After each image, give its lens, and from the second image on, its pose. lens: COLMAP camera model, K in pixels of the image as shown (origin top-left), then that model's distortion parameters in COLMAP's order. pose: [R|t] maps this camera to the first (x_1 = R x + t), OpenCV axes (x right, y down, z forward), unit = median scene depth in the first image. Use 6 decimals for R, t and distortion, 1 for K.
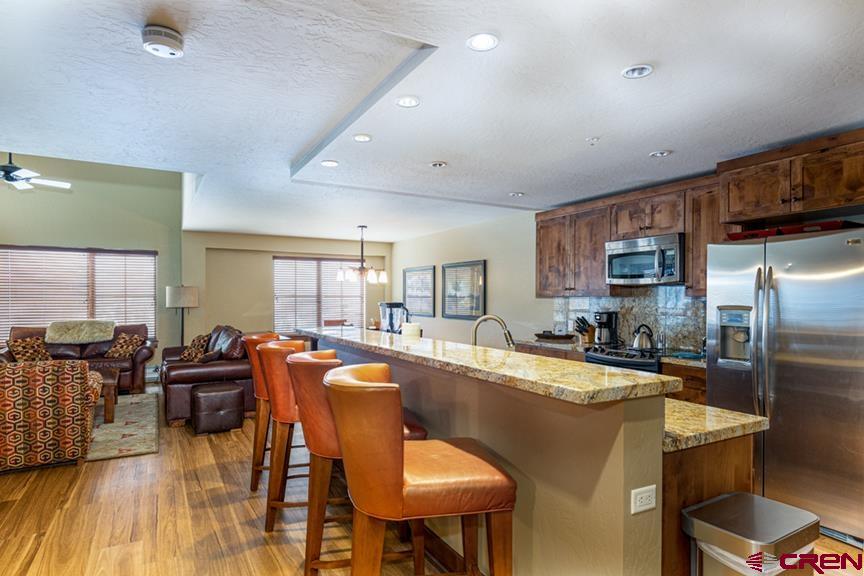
lens RADIAL K [[499.0, 0, 432.1], [0, 499.0, 292.8], [0, 0, 1]] dist [0.006409, 0.001665]
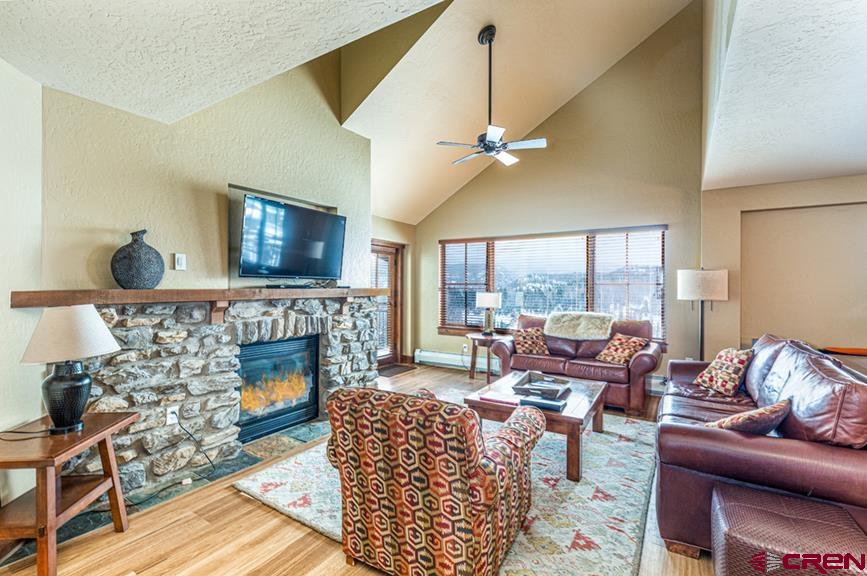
lens RADIAL K [[396.2, 0, 433.3], [0, 396.2, 289.5], [0, 0, 1]] dist [-0.000034, -0.000003]
pose [[0.482611, 0.007275, -0.875805, -0.224163], [-0.000492, 0.999968, 0.008035, 0.009245], [0.875835, -0.003447, 0.482599, 0.463297]]
